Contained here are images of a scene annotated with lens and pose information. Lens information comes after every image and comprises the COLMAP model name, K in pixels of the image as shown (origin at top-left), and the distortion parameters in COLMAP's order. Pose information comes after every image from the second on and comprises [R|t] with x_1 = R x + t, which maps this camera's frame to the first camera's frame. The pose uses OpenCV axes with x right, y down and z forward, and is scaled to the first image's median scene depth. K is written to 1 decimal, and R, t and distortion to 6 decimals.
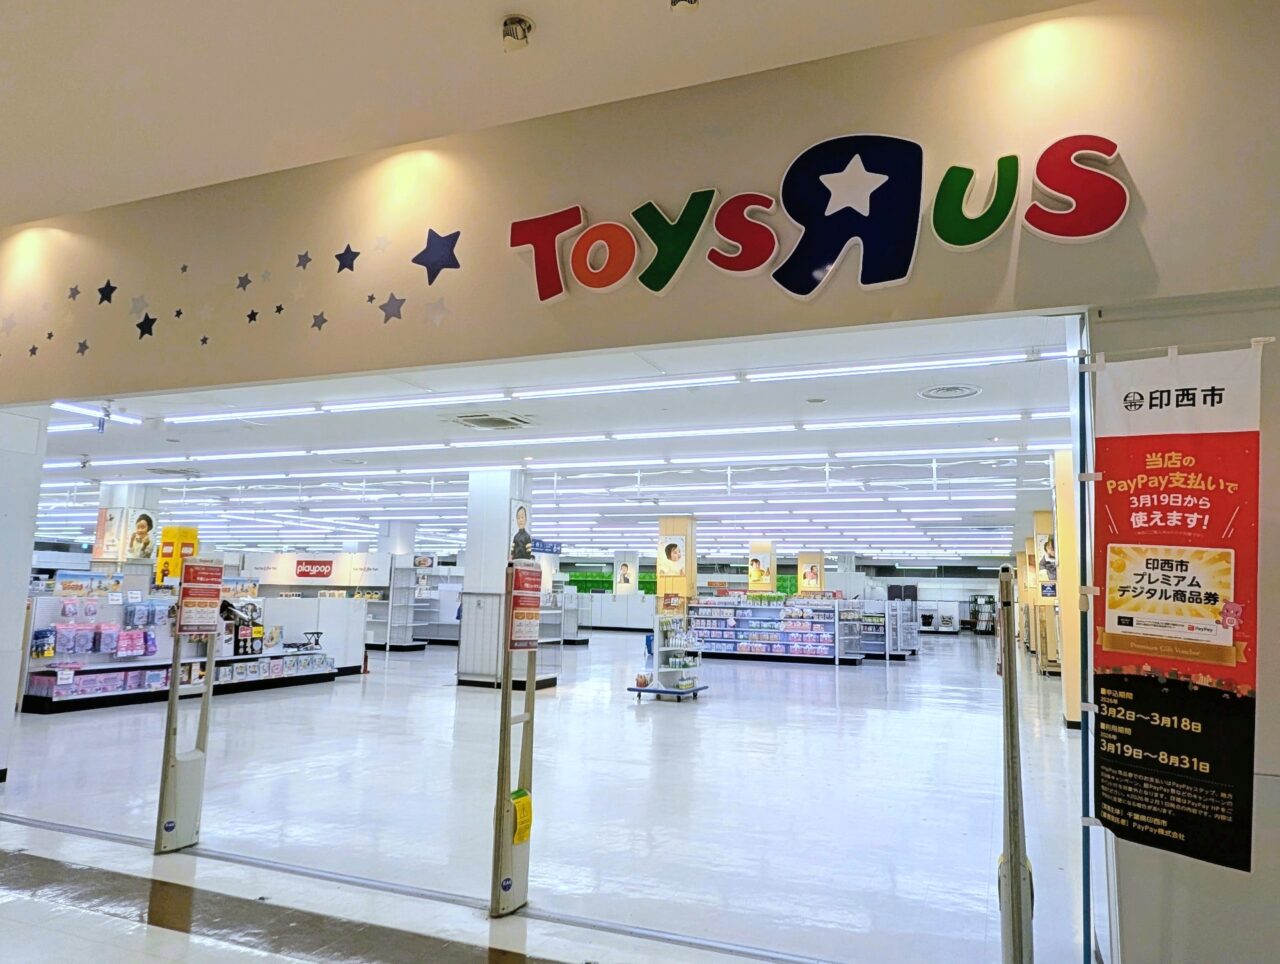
lens RADIAL K [[894.6, 0, 639.4], [0, 894.6, 460.3], [0, 0, 1]] dist [-0.000270, -0.008577]
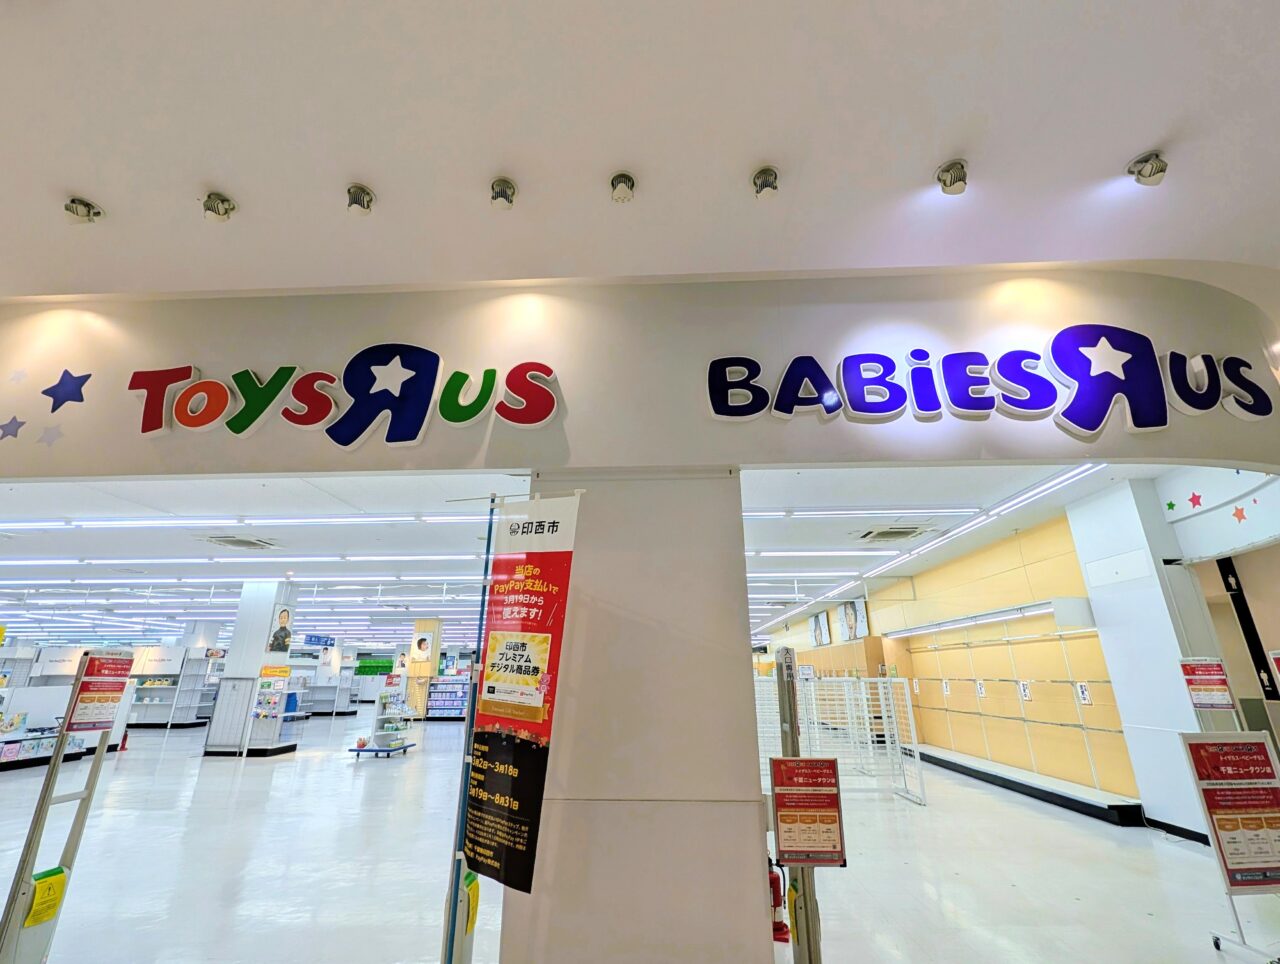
lens RADIAL K [[554.8, 0, 640.0], [0, 554.8, 482.0], [0, 0, 1]] dist [0.001267, -0.000078]
pose [[0.941089, 0.088496, 0.326375, 0.278341], [-0.027942, 0.982199, -0.185753, 0.012555], [-0.337004, 0.165691, 0.926809, 0.055862]]
